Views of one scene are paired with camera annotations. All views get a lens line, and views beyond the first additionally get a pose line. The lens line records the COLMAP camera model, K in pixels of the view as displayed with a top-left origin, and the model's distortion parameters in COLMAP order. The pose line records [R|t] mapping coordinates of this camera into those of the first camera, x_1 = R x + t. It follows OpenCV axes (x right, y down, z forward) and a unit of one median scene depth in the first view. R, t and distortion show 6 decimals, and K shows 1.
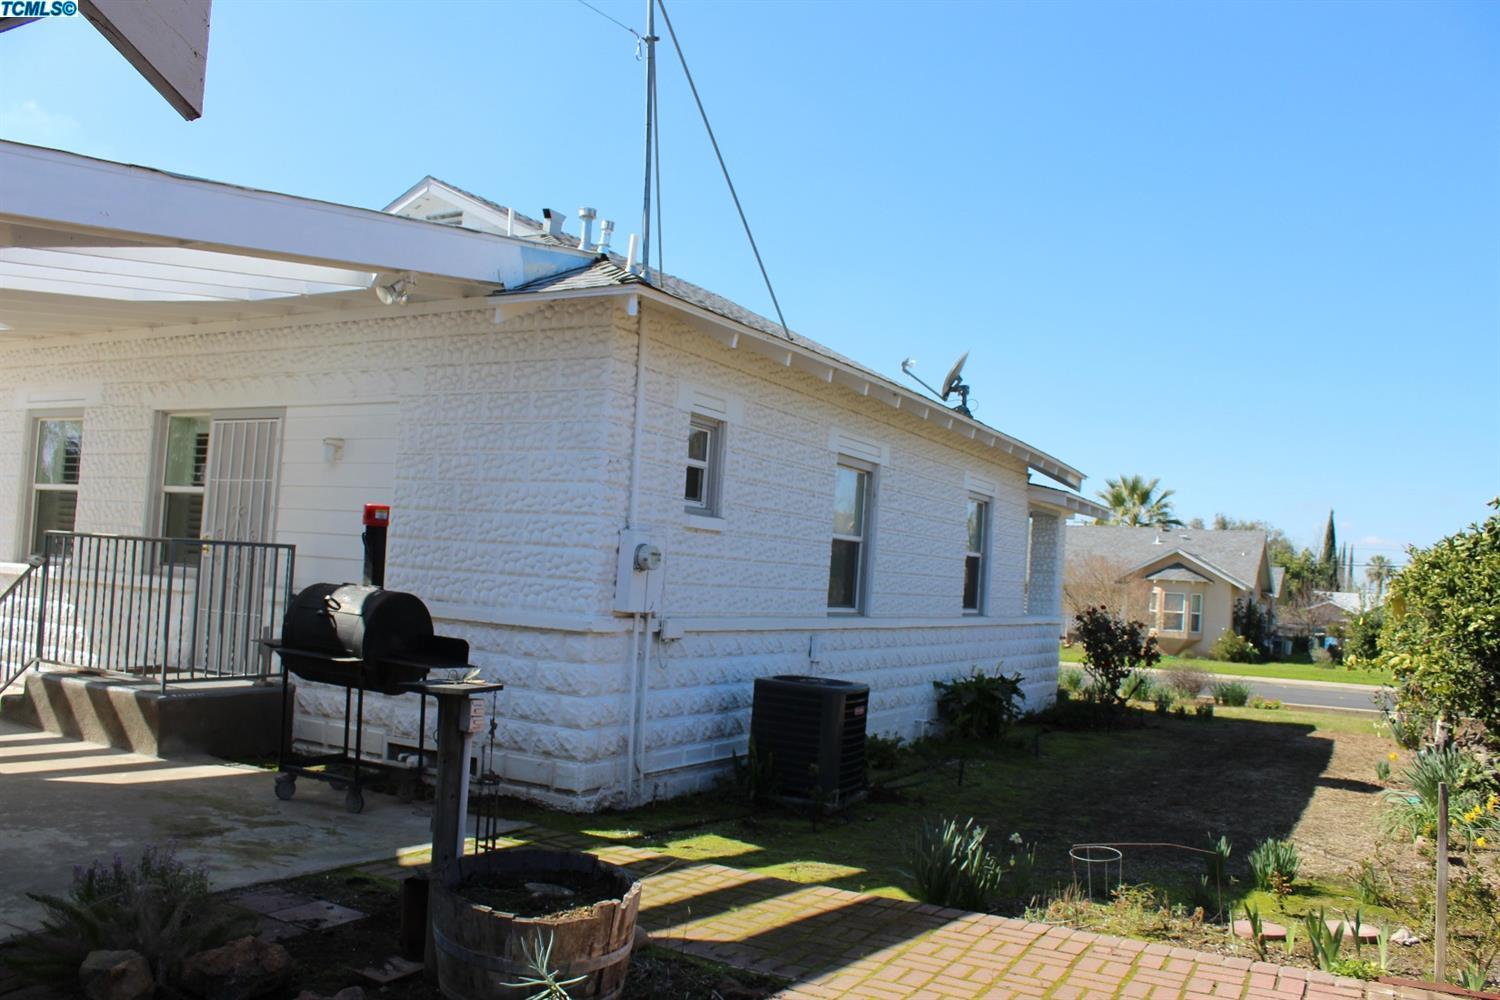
lens RADIAL K [[1255.5, 0, 745.1], [0, 1255.5, 488.5], [0, 0, 1]] dist [-0.163035, 0.133728]
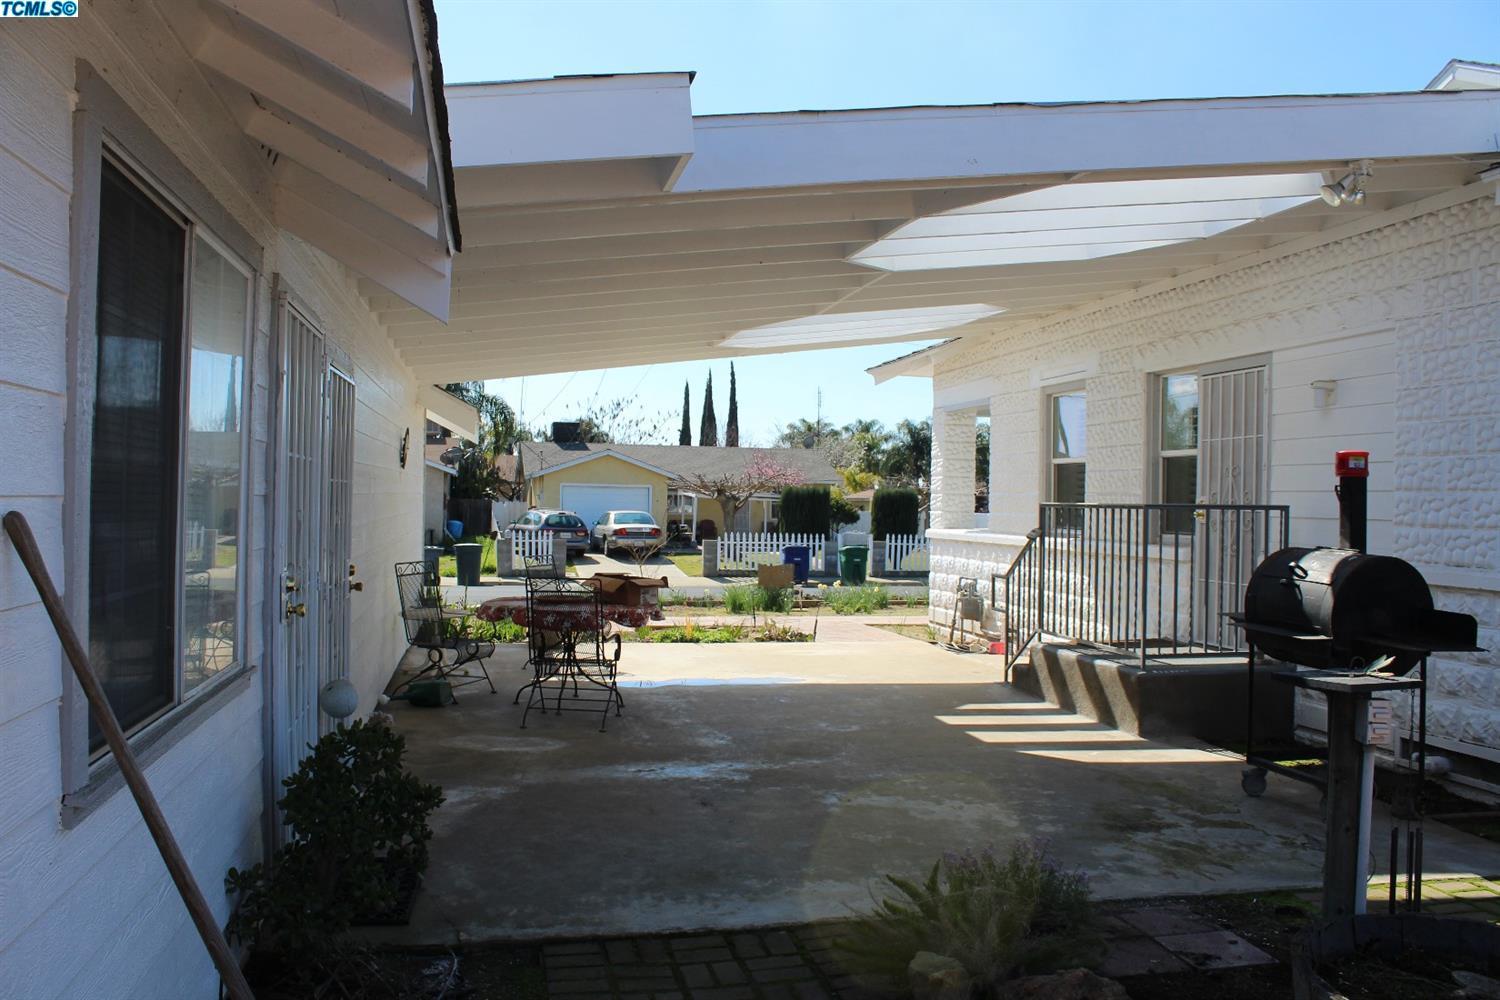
lens RADIAL K [[1255.5, 0, 719.8], [0, 1255.5, 494.1], [0, 0, 1]] dist [-0.163035, 0.133728]
pose [[0.646520, -0.046297, -0.761491, 0.039720], [0.067859, 0.997690, -0.003044, 0.013475], [0.759873, -0.049706, 0.648168, 0.132662]]
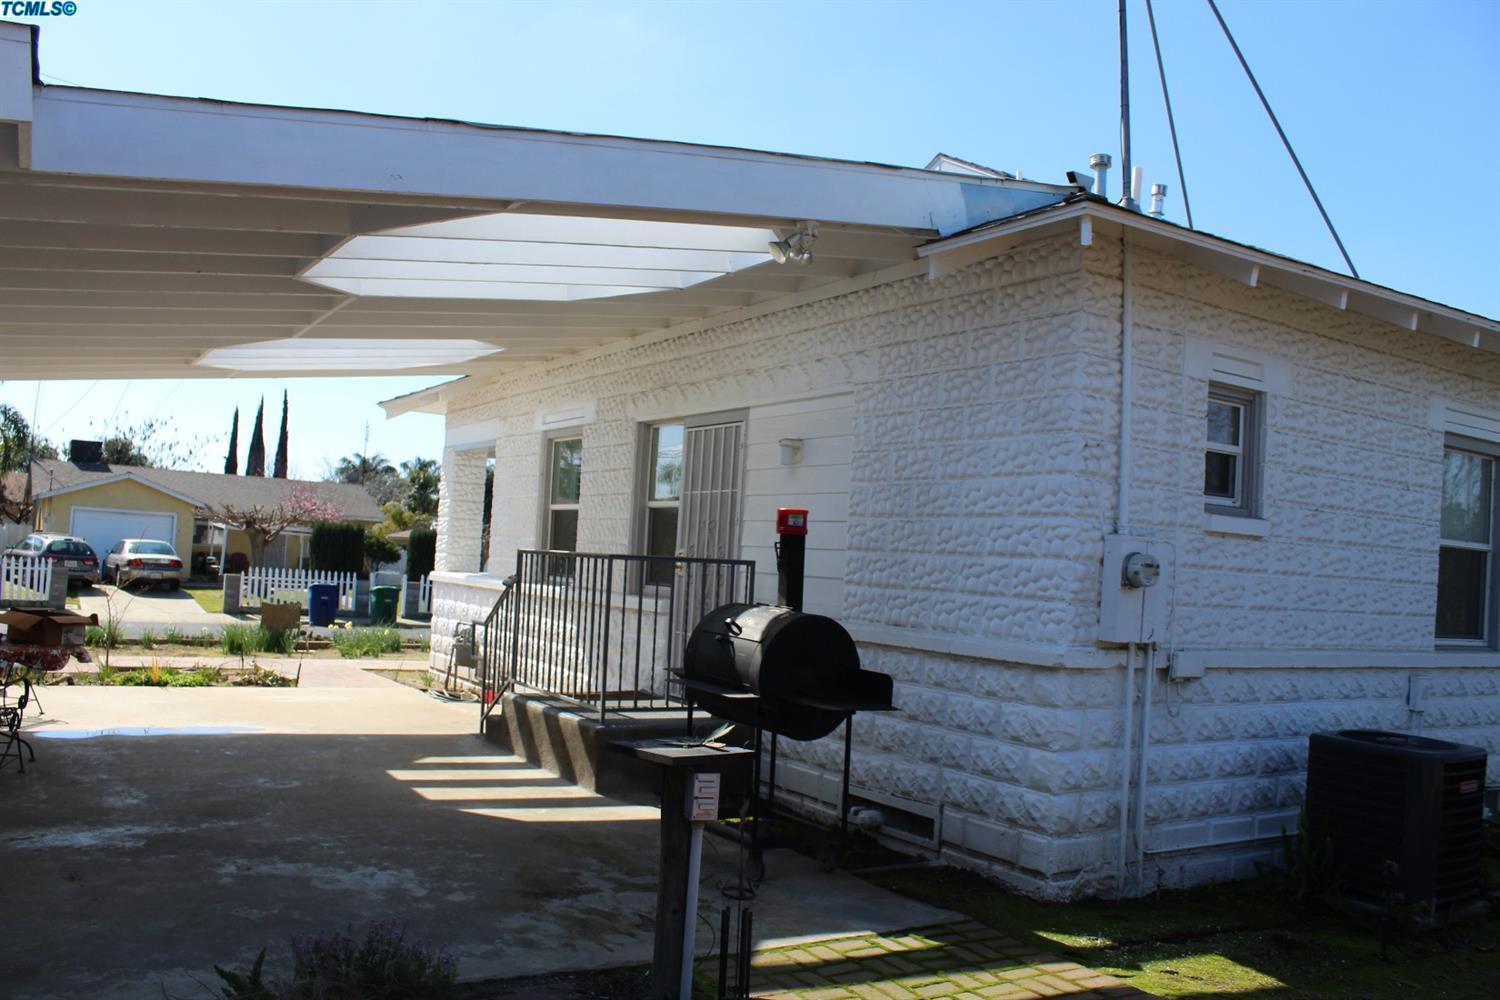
lens RADIAL K [[1255.5, 0, 725.6], [0, 1255.5, 490.2], [0, 0, 1]] dist [-0.163035, 0.133728]
pose [[0.871350, -0.033613, -0.489510, 0.066279], [0.025248, 0.999401, -0.023683, 0.016925], [0.490012, 0.008277, 0.871676, 0.213727]]
